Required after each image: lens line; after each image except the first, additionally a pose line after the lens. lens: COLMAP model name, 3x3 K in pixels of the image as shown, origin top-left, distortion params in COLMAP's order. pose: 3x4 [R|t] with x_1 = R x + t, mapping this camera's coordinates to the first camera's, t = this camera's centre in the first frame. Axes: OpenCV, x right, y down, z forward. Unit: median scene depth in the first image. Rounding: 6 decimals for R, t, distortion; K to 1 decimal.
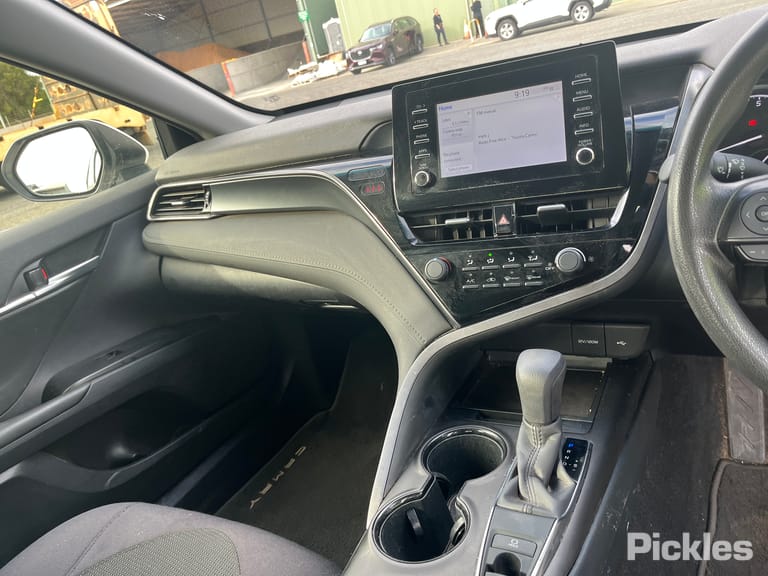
lens RADIAL K [[580.2, 0, 397.2], [0, 580.2, 284.5], [0, 0, 1]] dist [0.063652, -0.089049]
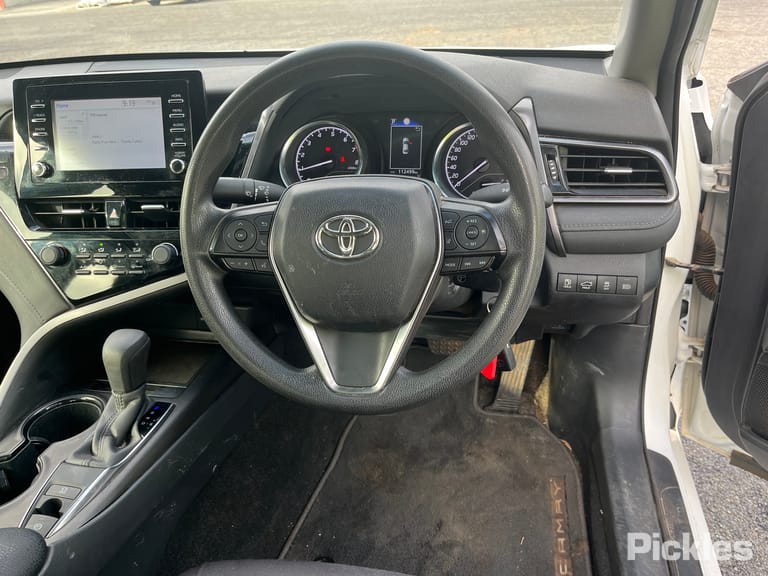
lens RADIAL K [[580.2, 0, 390.5], [0, 580.2, 285.7], [0, 0, 1]] dist [0.063652, -0.089049]
pose [[0.951344, 0.017790, 0.307618, 0.355097], [-0.039527, 0.997130, 0.064576, -0.069056], [-0.305586, -0.073593, 0.949316, -0.257616]]
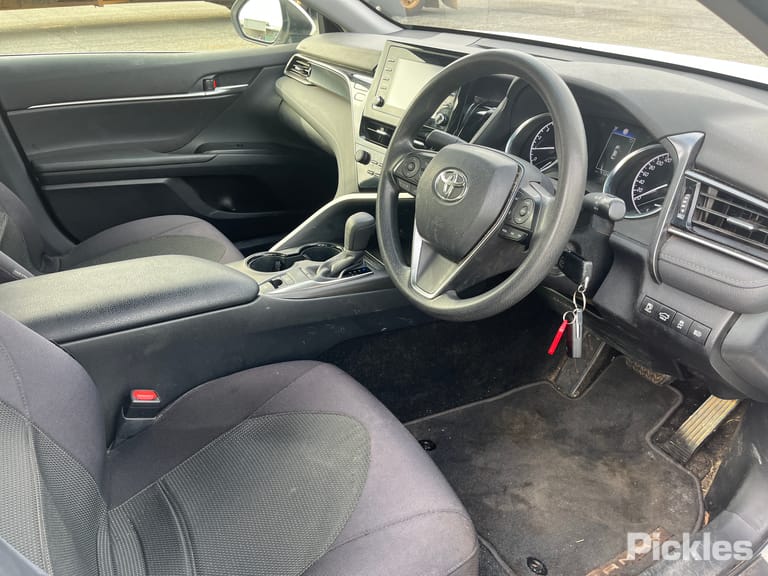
lens RADIAL K [[580.2, 0, 389.9], [0, 580.2, 285.2], [0, 0, 1]] dist [0.063652, -0.089049]
pose [[0.833672, 0.442802, -0.330028, 0.916567], [-0.378822, 0.893353, 0.241692, -0.138798], [0.401853, -0.076470, 0.912506, -0.576154]]
